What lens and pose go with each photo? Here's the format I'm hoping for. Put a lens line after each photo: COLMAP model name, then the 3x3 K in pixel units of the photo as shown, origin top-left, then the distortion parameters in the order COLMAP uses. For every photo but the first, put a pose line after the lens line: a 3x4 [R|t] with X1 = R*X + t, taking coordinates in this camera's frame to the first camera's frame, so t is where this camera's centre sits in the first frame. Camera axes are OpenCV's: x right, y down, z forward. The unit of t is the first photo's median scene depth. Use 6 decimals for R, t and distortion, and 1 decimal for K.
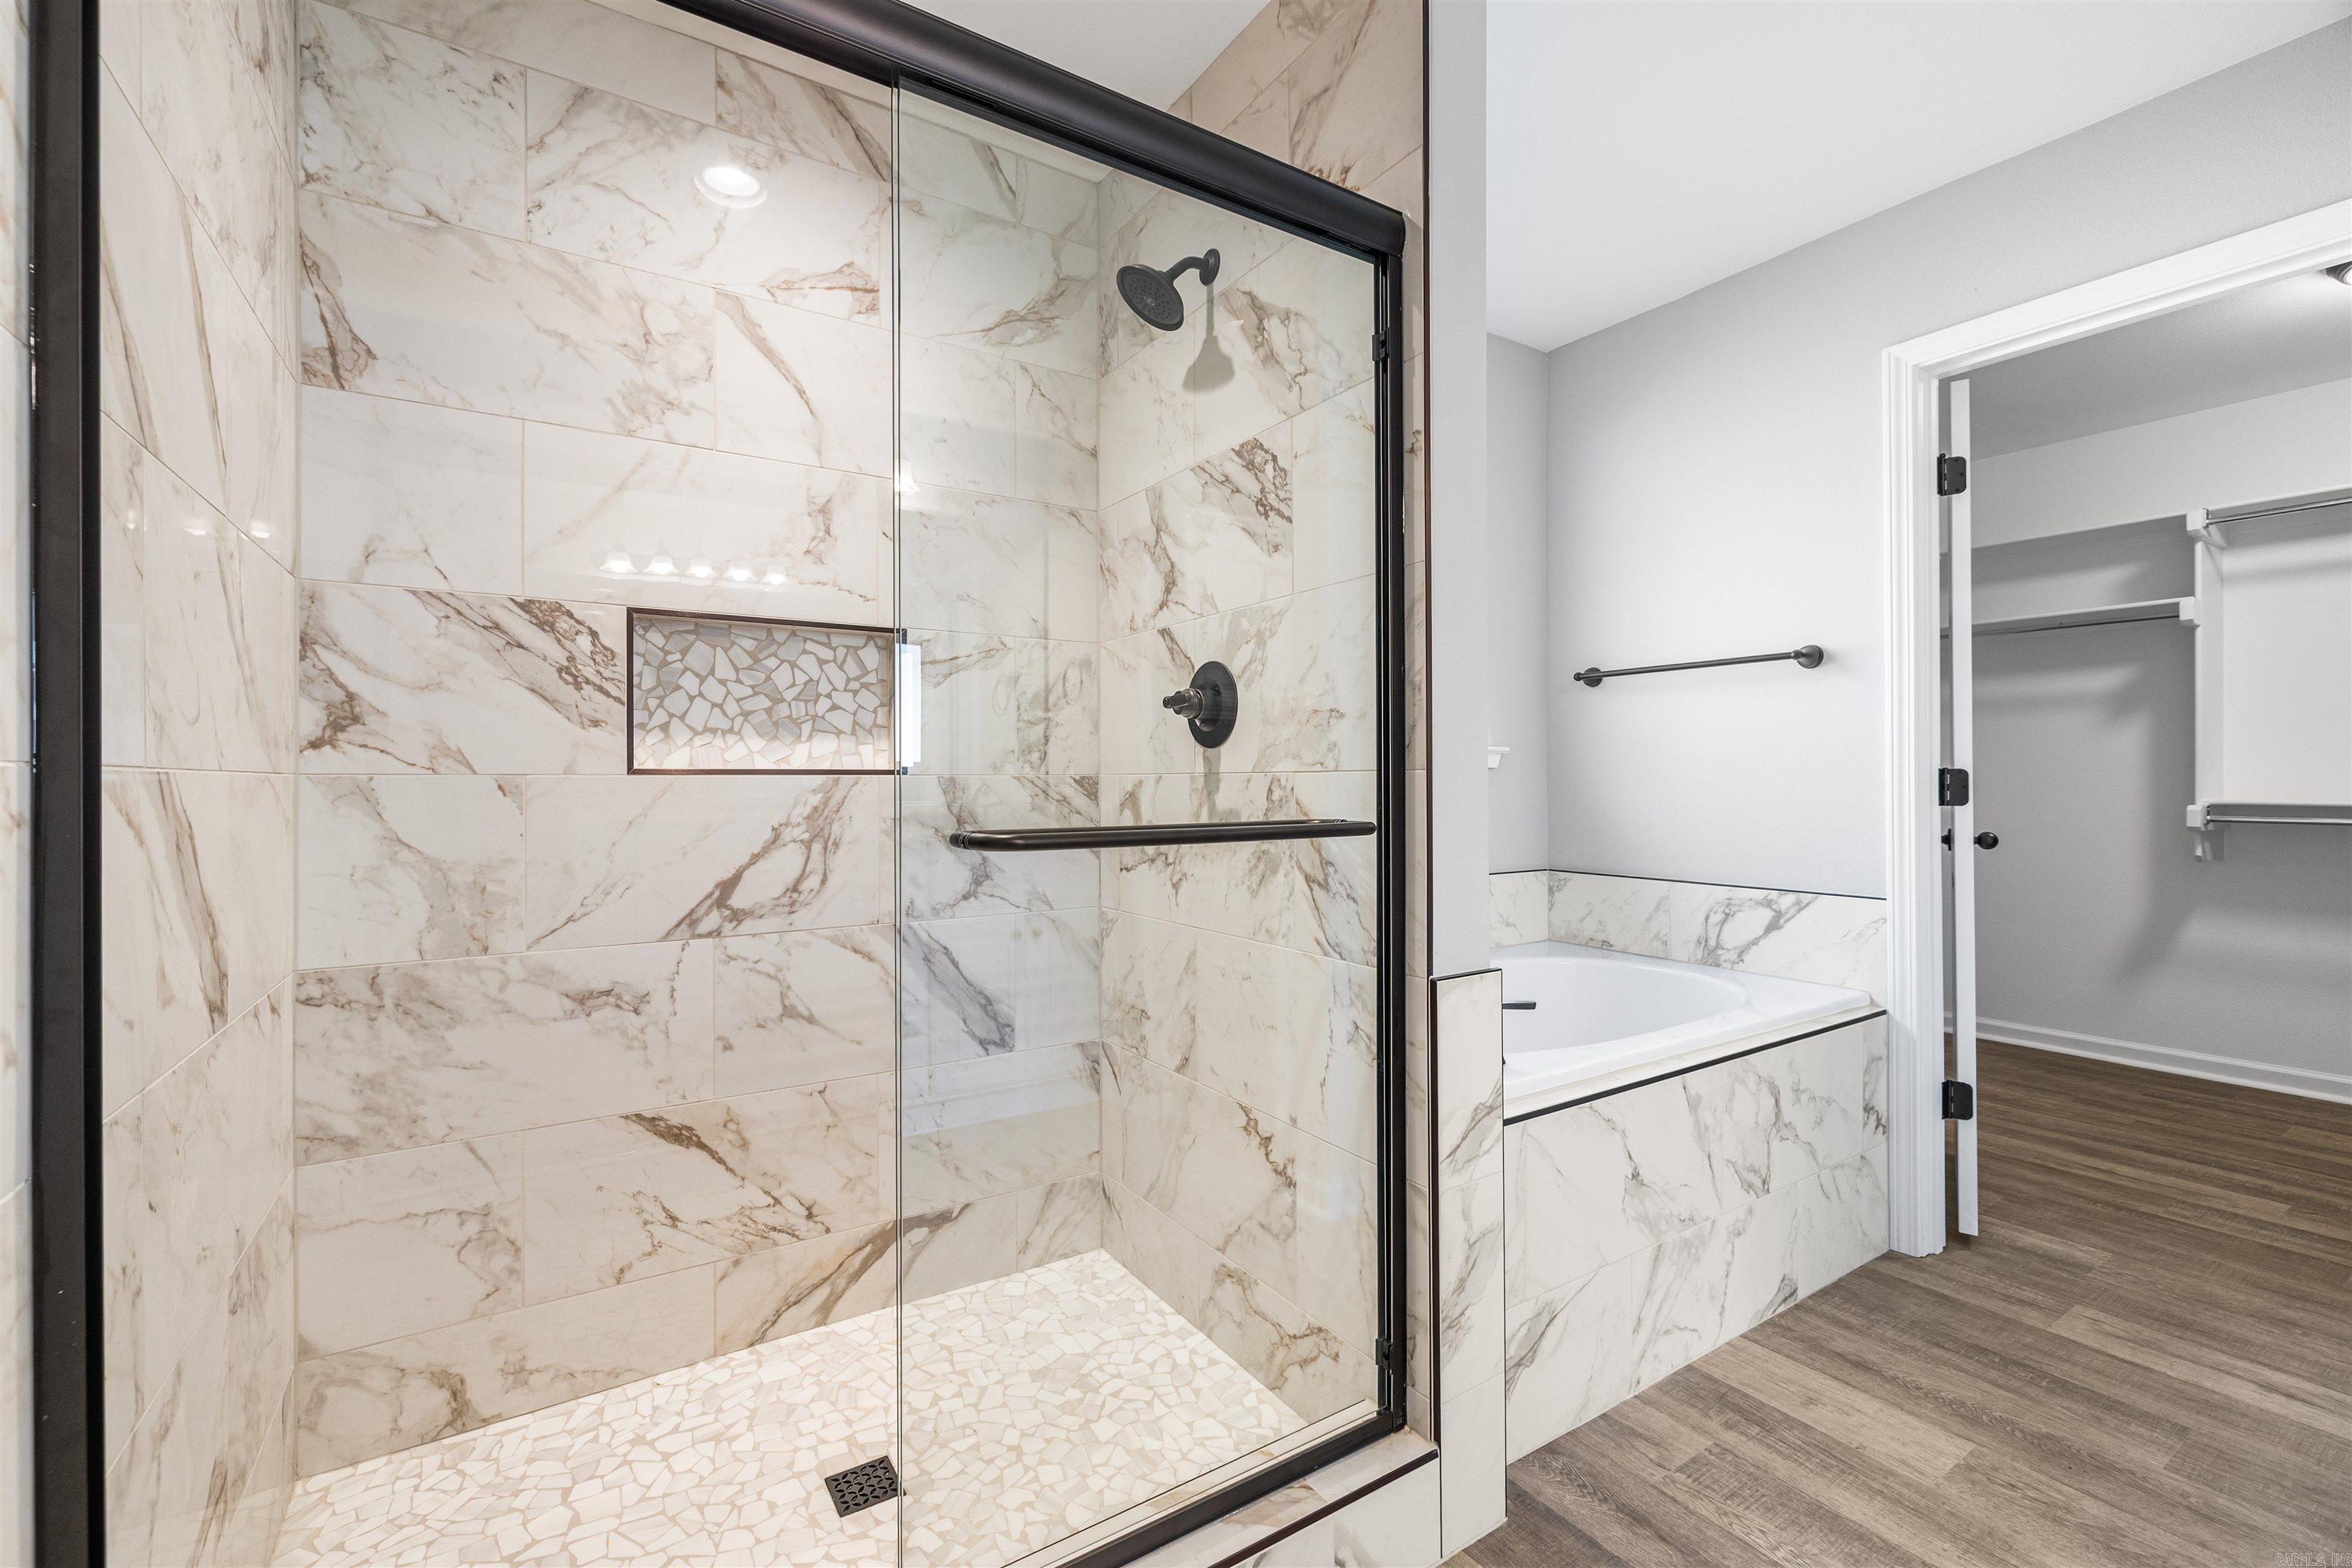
lens RADIAL K [[999.9, 0, 1160.8], [0, 999.9, 778.6], [0, 0, 1]] dist [0.004682, 0.000524]
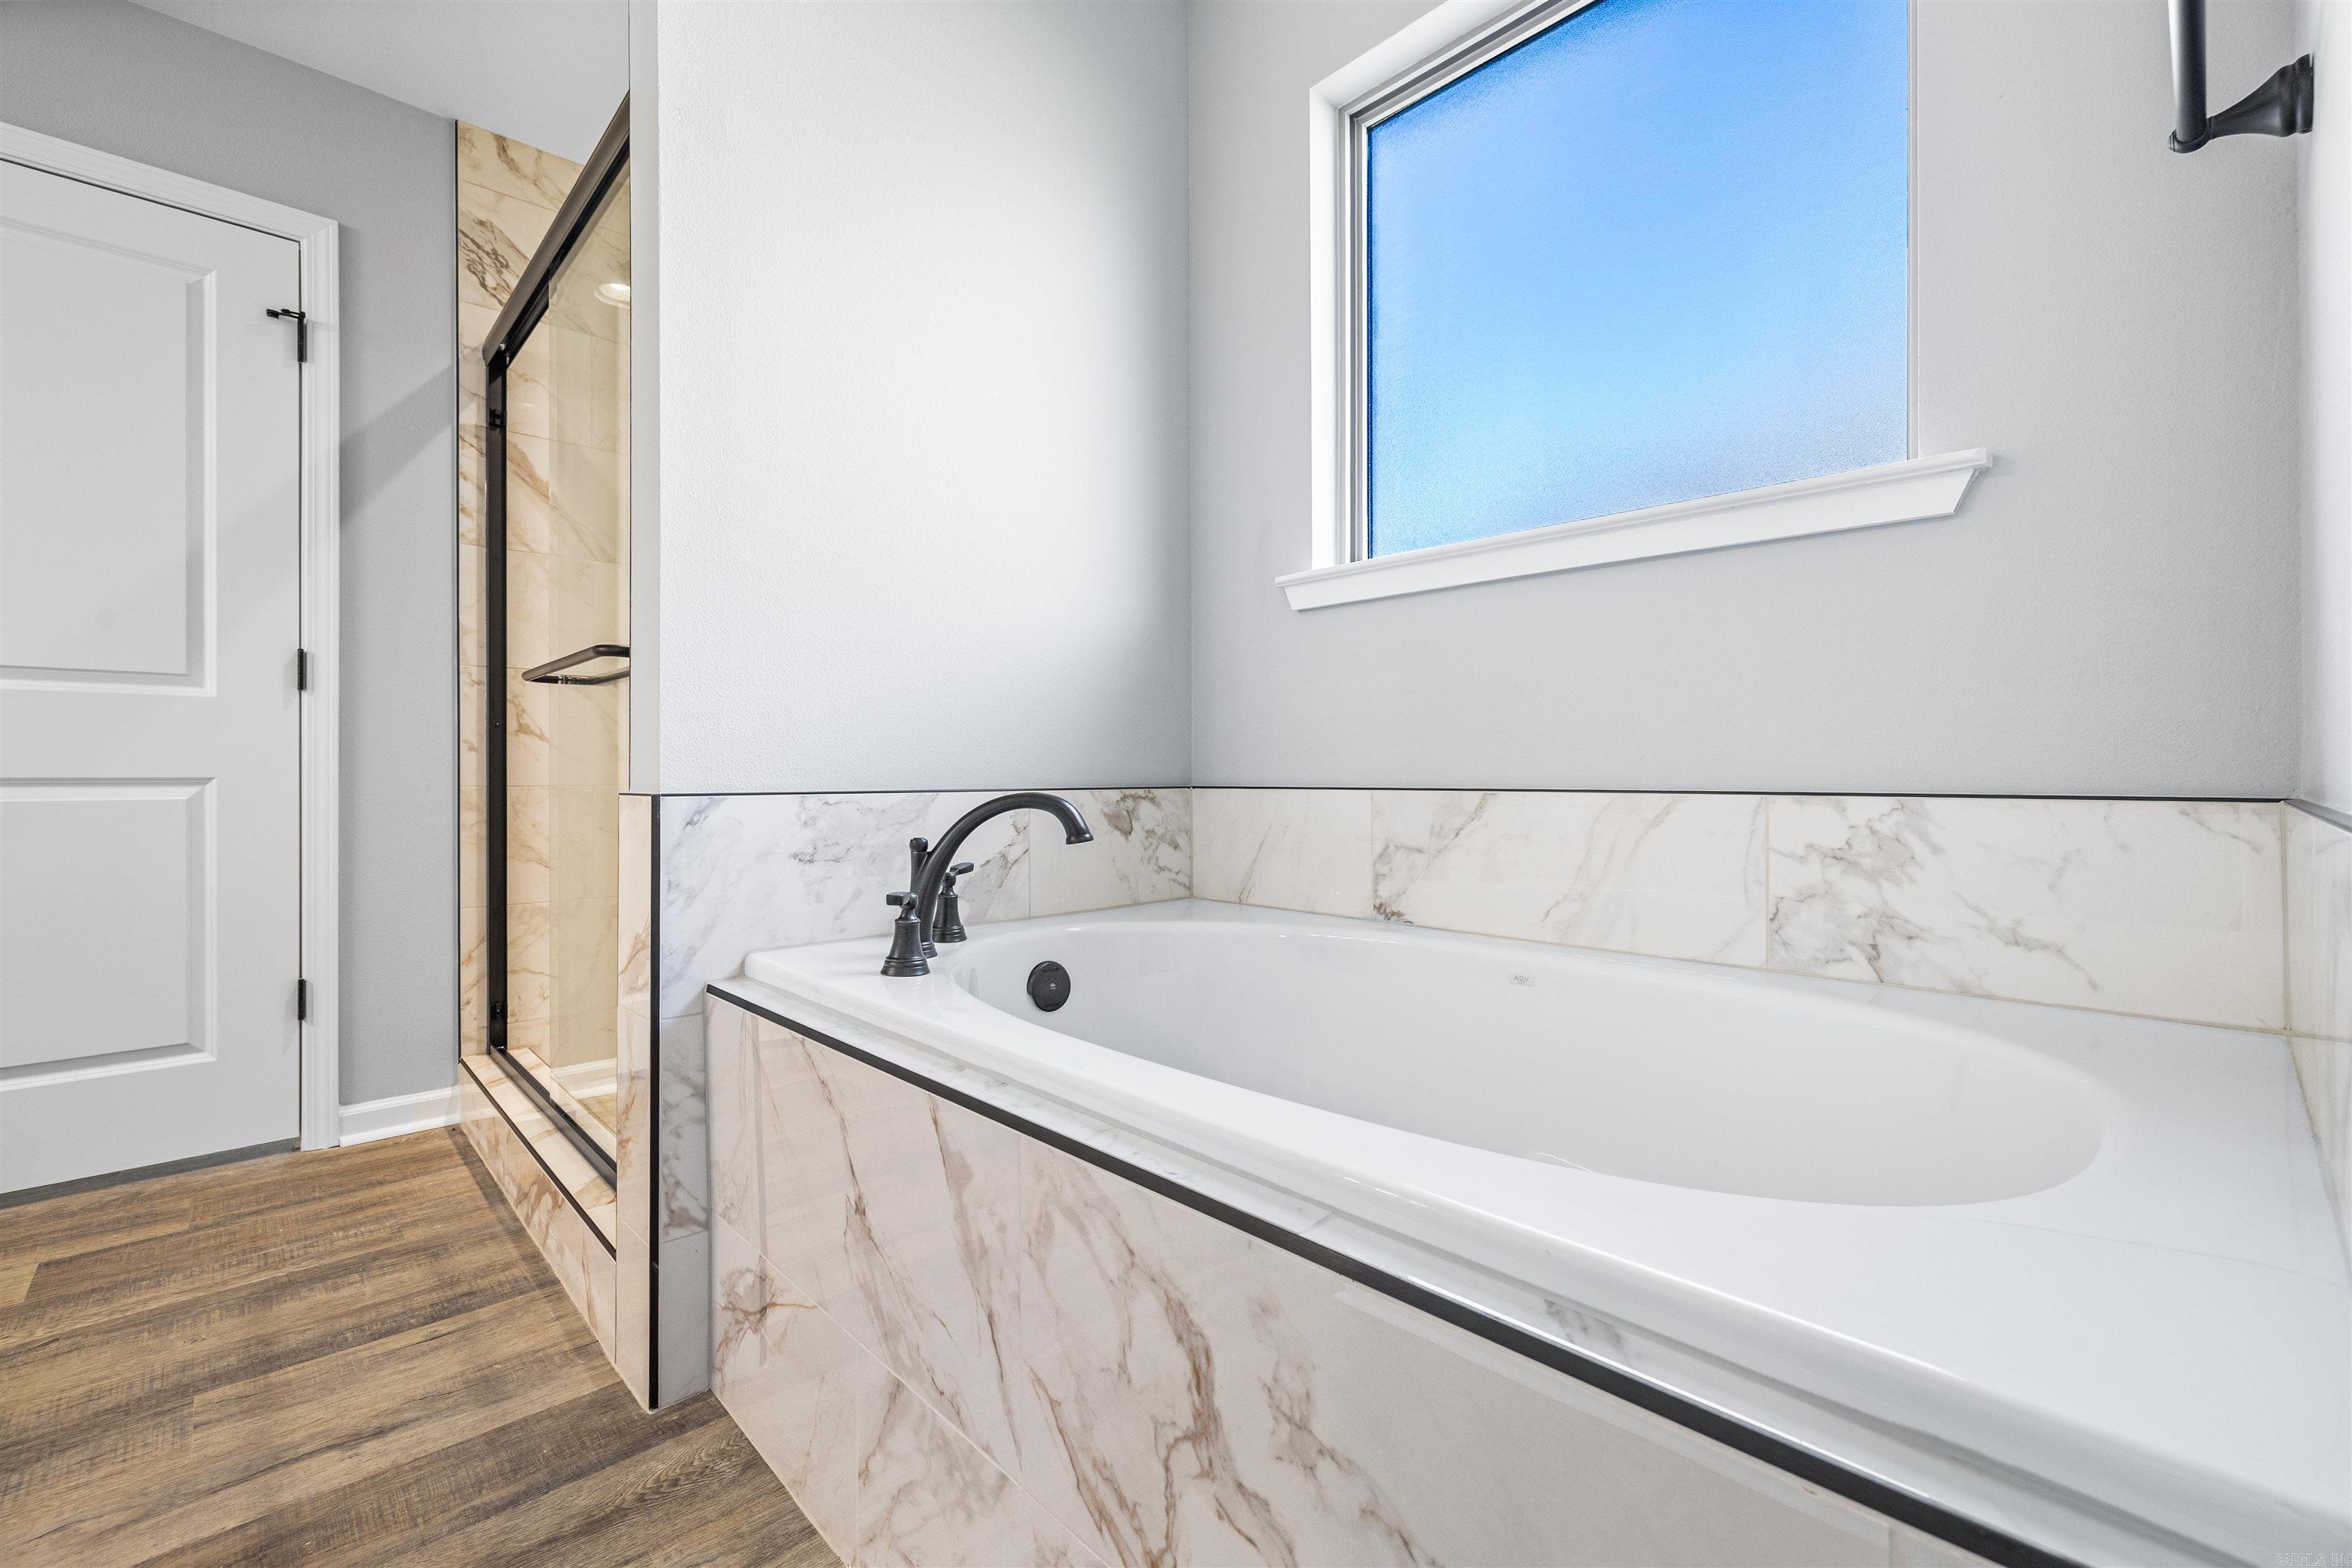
lens RADIAL K [[999.9, 0, 1178.9], [0, 999.9, 774.9], [0, 0, 1]] dist [0.004682, 0.000524]
pose [[0.188224, 0.000953, -0.982126, 0.175255], [0.005348, 0.999984, 0.001995, 0.022676], [0.982111, -0.005628, 0.188216, 0.173607]]
